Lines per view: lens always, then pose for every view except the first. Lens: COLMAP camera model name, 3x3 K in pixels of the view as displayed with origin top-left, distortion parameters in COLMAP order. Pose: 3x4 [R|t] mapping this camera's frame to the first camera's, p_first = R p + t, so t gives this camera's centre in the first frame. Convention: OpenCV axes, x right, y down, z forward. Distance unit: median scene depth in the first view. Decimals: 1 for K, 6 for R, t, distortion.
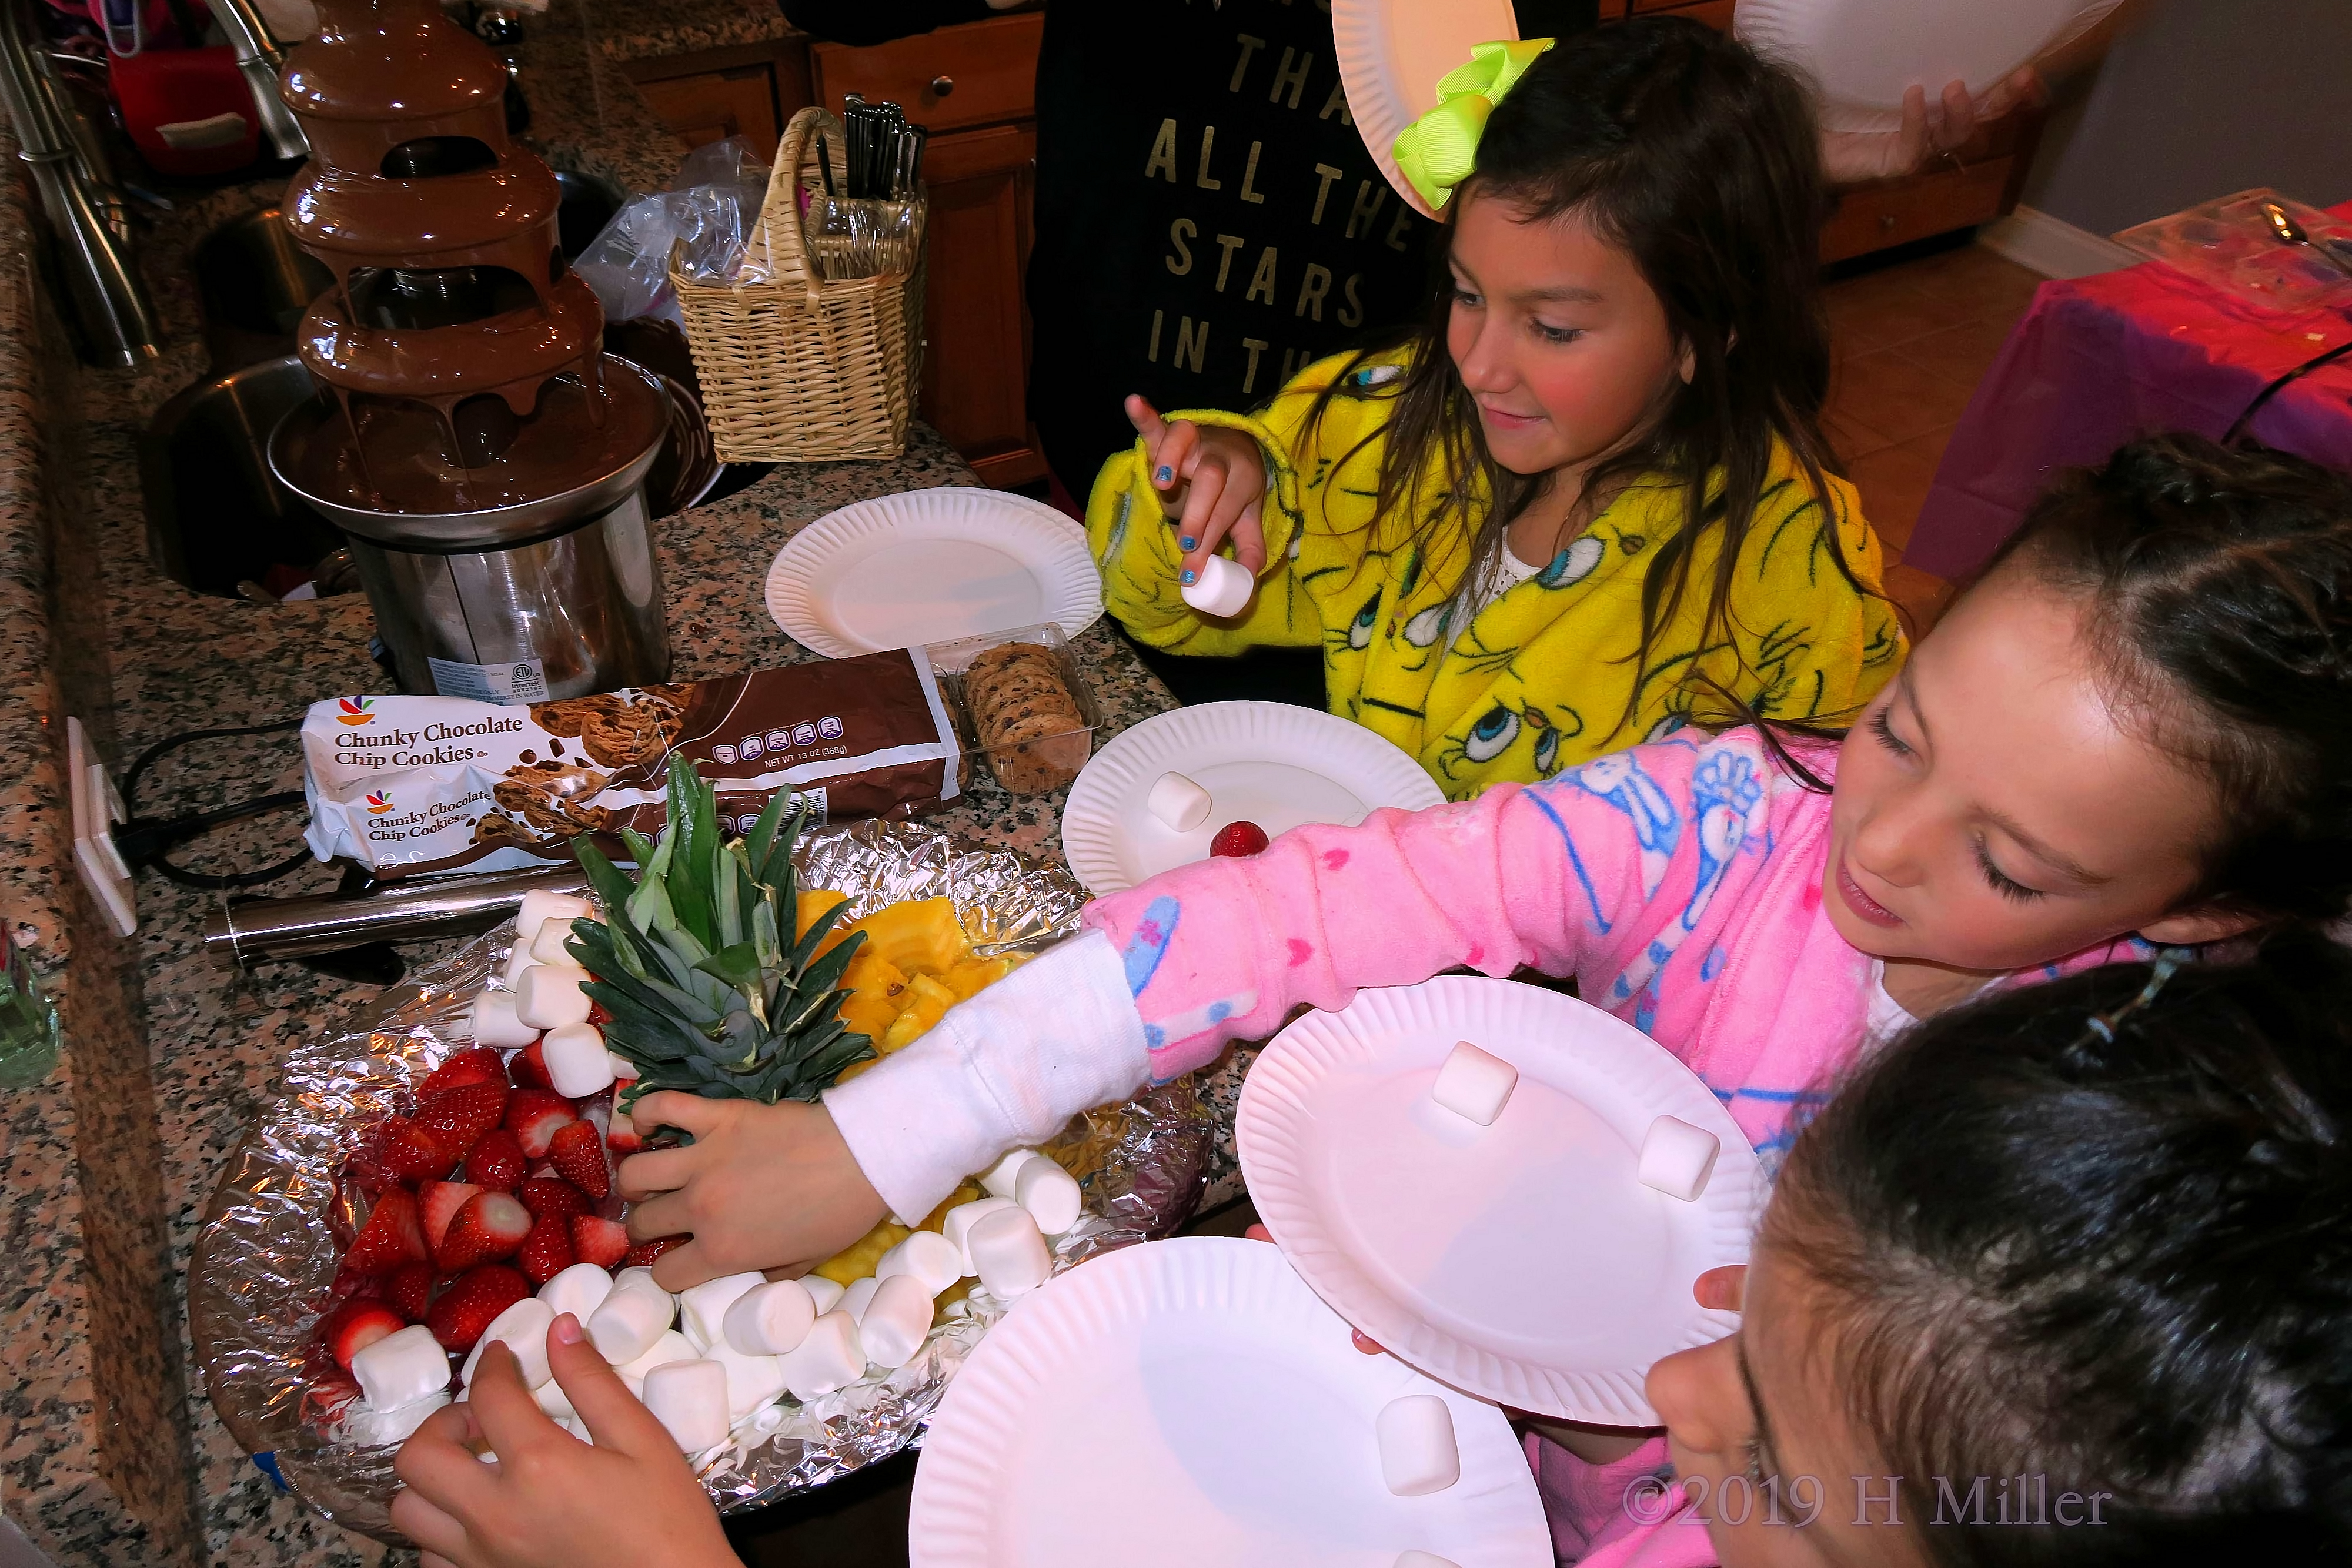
lens RADIAL K [[1630.1, 0, 1169.0], [0, 1630.1, 779.1], [0, 0, 1]] dist [-0.036511, 0.029258]
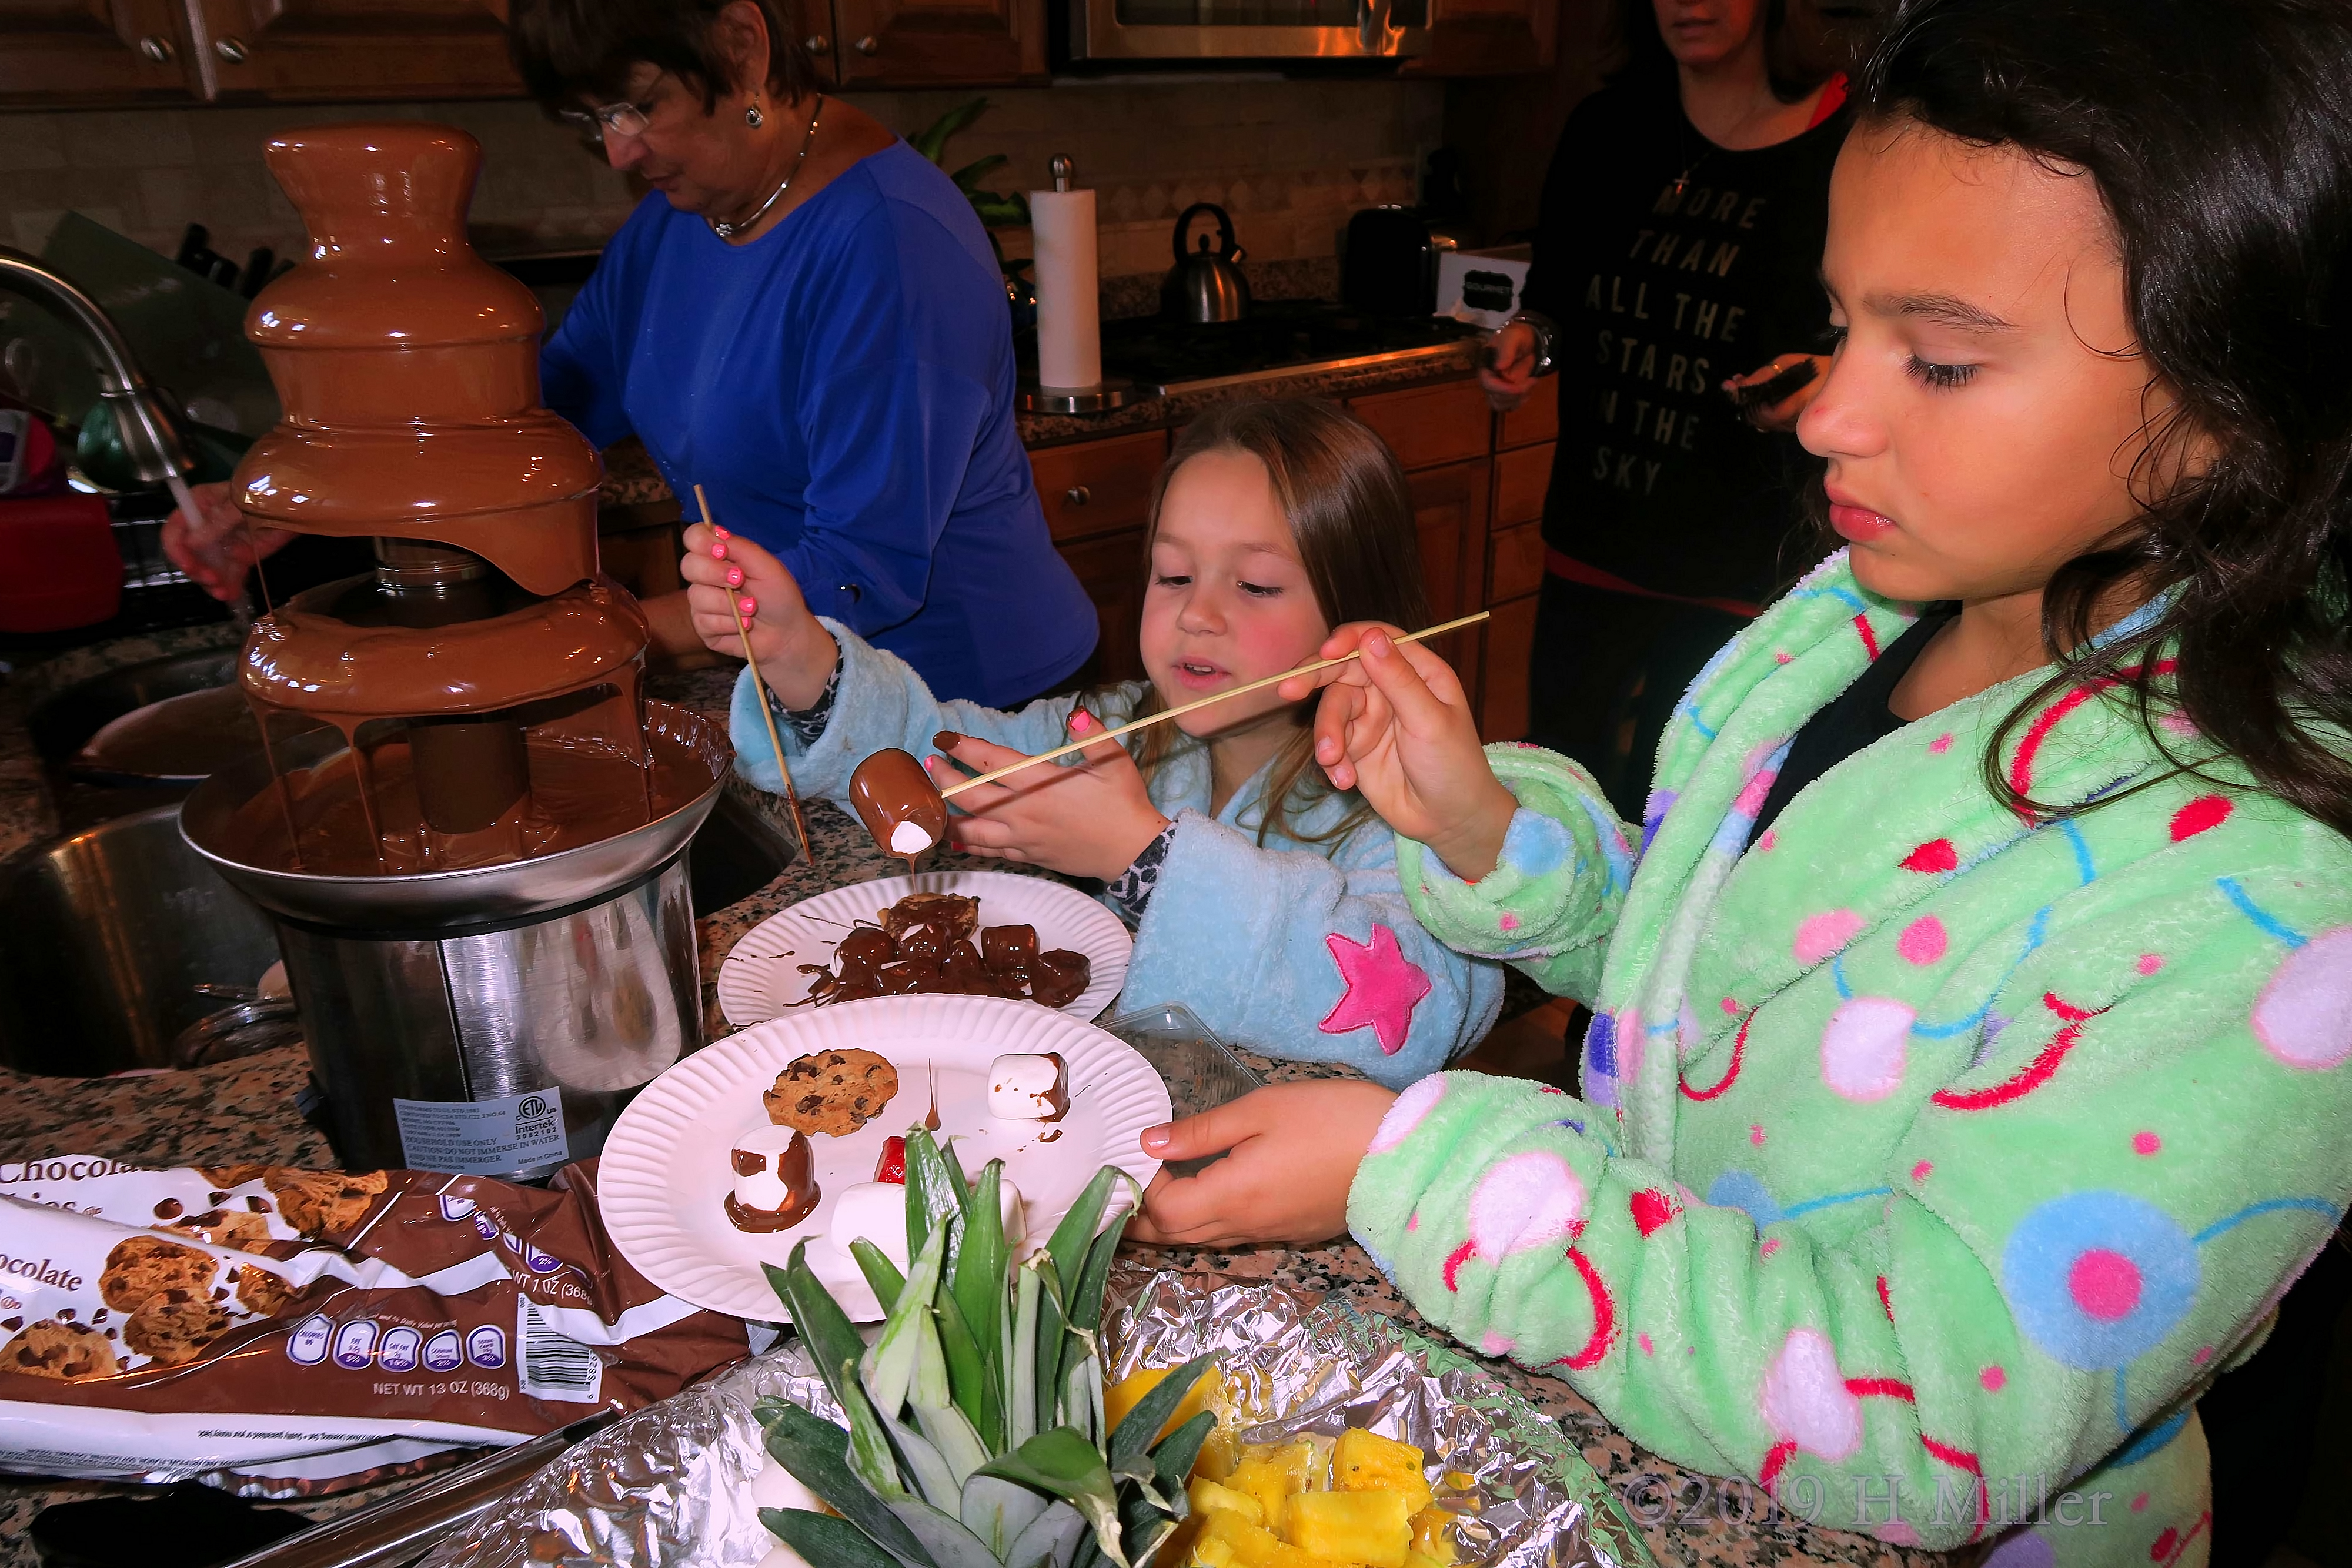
lens RADIAL K [[1630.1, 0, 1169.0], [0, 1630.1, 779.1], [0, 0, 1]] dist [-0.036511, 0.029258]
pose [[0.990137, -0.078577, 0.115994, -0.164096], [0.109604, 0.950132, -0.291951, 0.029660], [-0.087269, 0.301785, 0.949373, 0.218884]]
